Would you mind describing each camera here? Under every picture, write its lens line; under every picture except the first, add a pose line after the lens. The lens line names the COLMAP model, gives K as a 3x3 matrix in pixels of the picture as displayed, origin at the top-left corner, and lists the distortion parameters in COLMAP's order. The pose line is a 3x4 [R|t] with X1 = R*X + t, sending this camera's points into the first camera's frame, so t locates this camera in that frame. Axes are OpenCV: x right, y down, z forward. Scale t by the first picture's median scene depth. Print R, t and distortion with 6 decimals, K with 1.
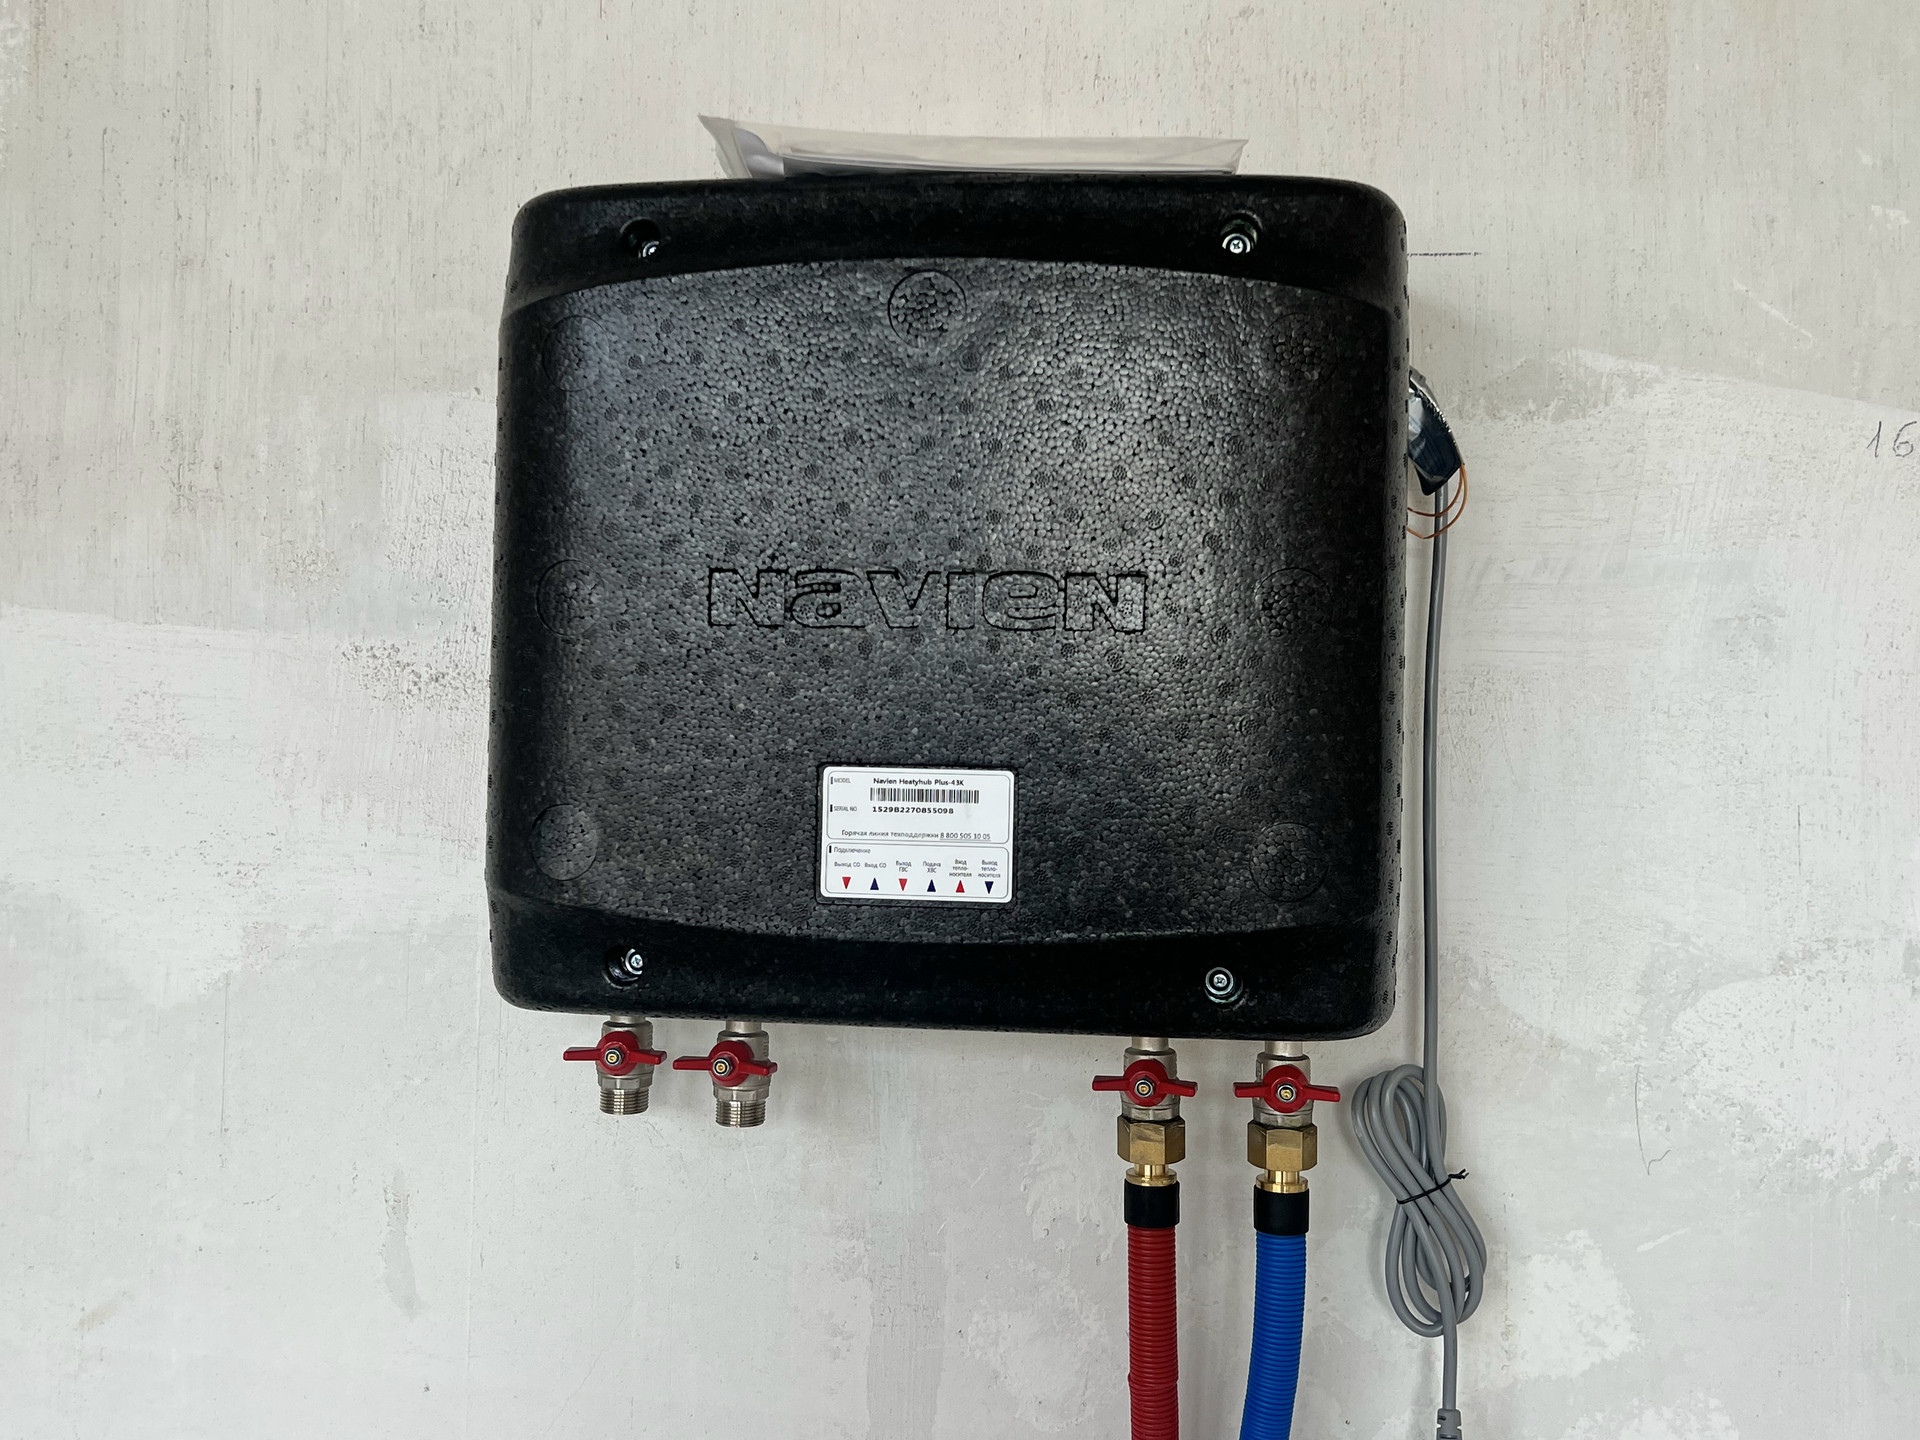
lens RADIAL K [[1841.2, 0, 945.5], [0, 1841.2, 725.8], [0, 0, 1]] dist [0.043725, 0.000000]
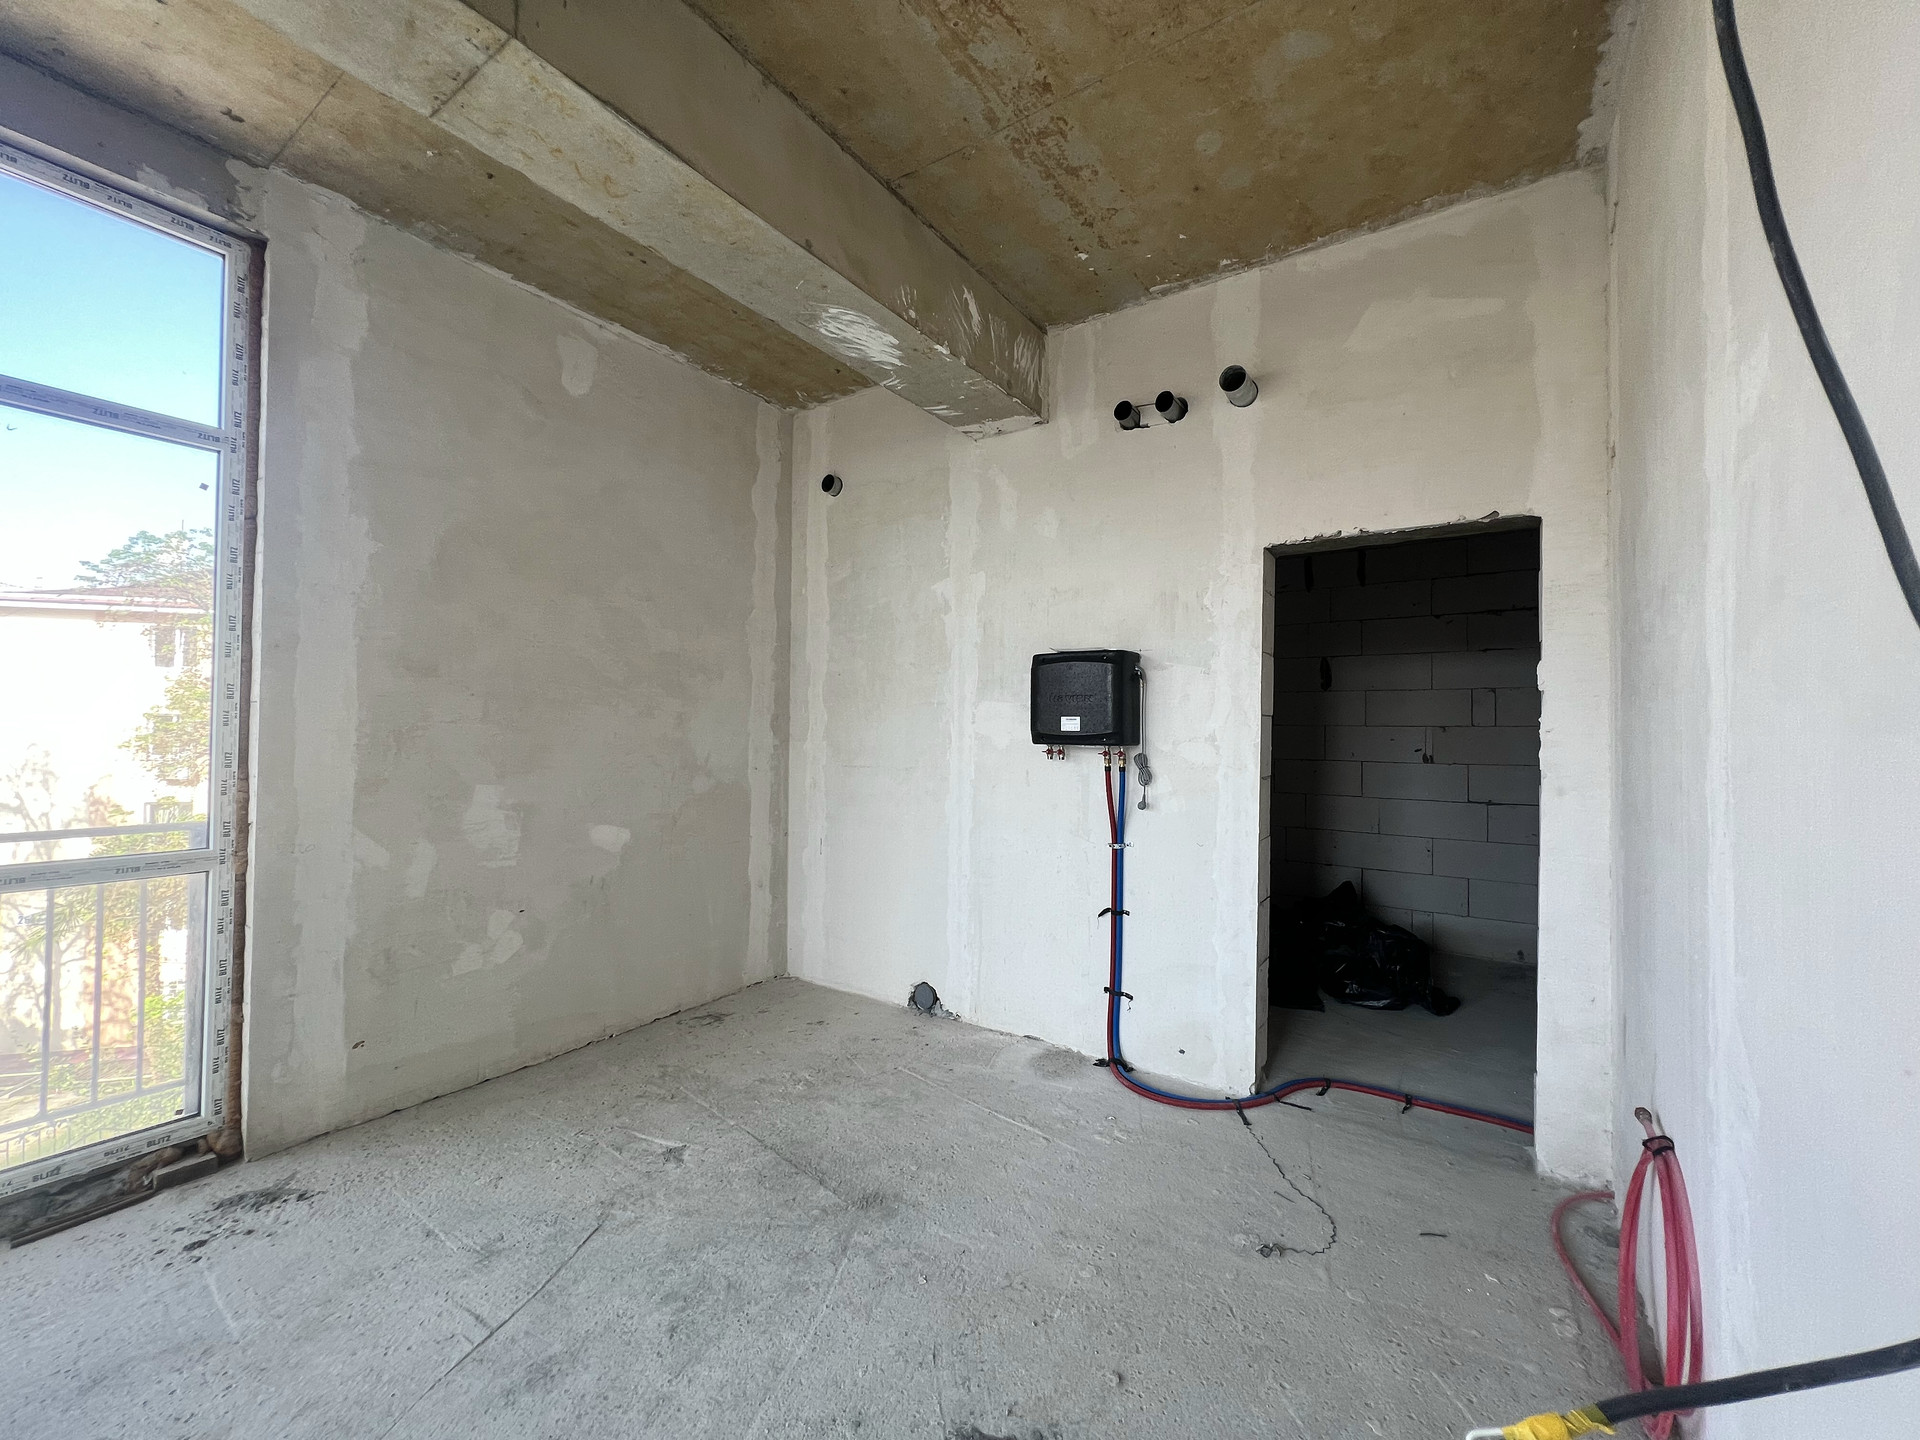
lens RADIAL K [[771.5, 0, 959.3], [0, 771.5, 715.5], [0, 0, 1]] dist [-0.001173, 0.000384]
pose [[0.885594, -0.024772, -0.463799, 1.149428], [0.020726, 0.999690, -0.013821, 0.053154], [0.463997, 0.002627, 0.885833, -2.418672]]
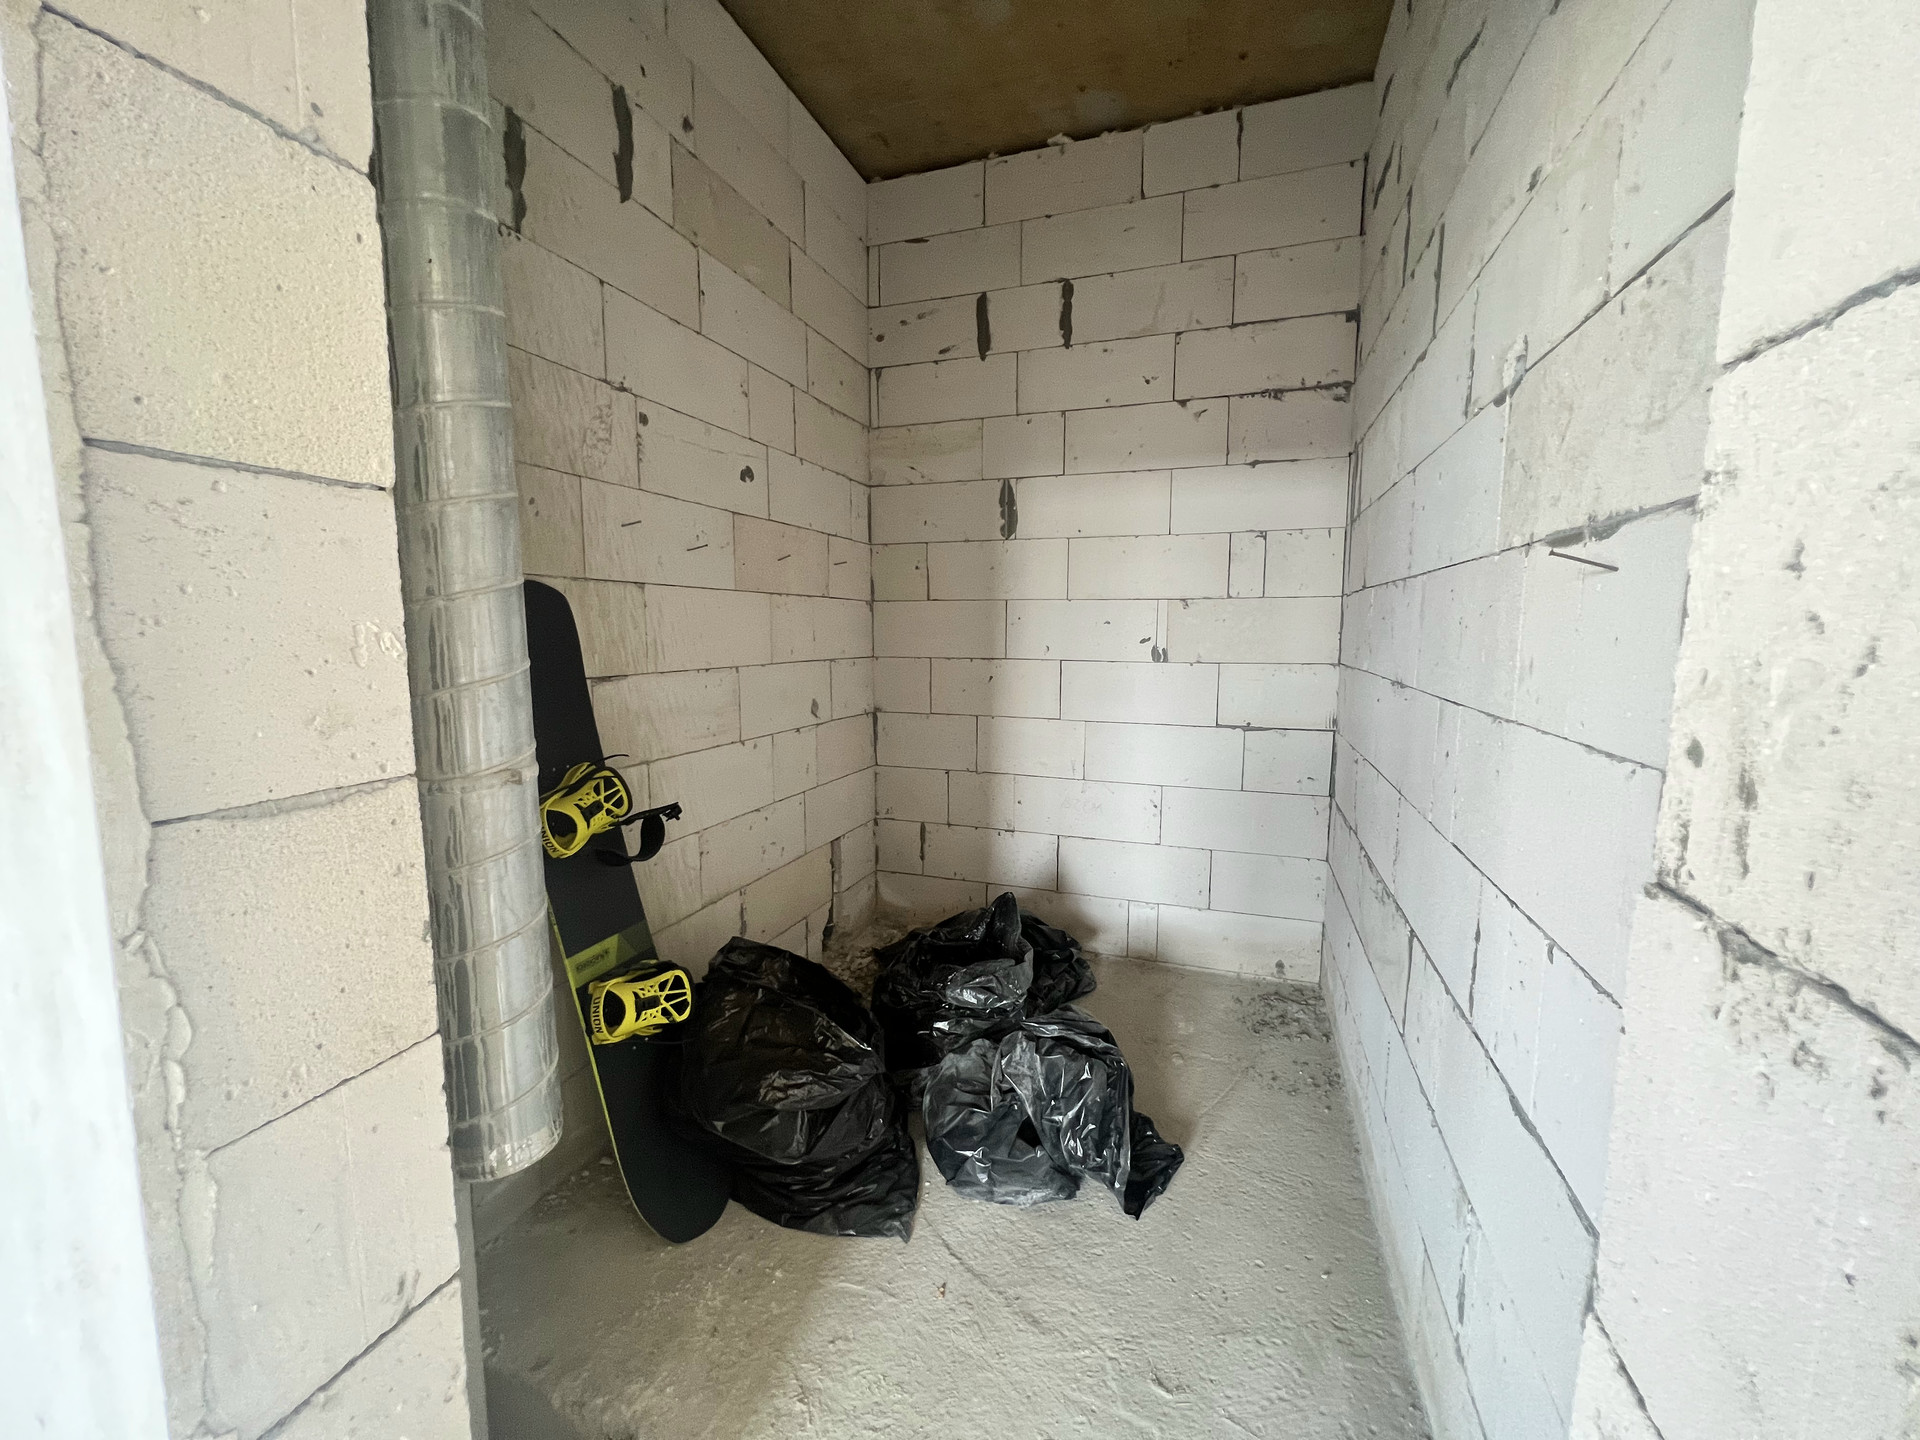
lens RADIAL K [[771.5, 0, 950.1], [0, 771.5, 714.8], [0, 0, 1]] dist [-0.001173, 0.000384]
pose [[0.972406, 0.005449, -0.233232, 1.454759], [0.025670, 0.991158, 0.130179, 0.161758], [0.231879, -0.132574, 0.963668, 0.643163]]
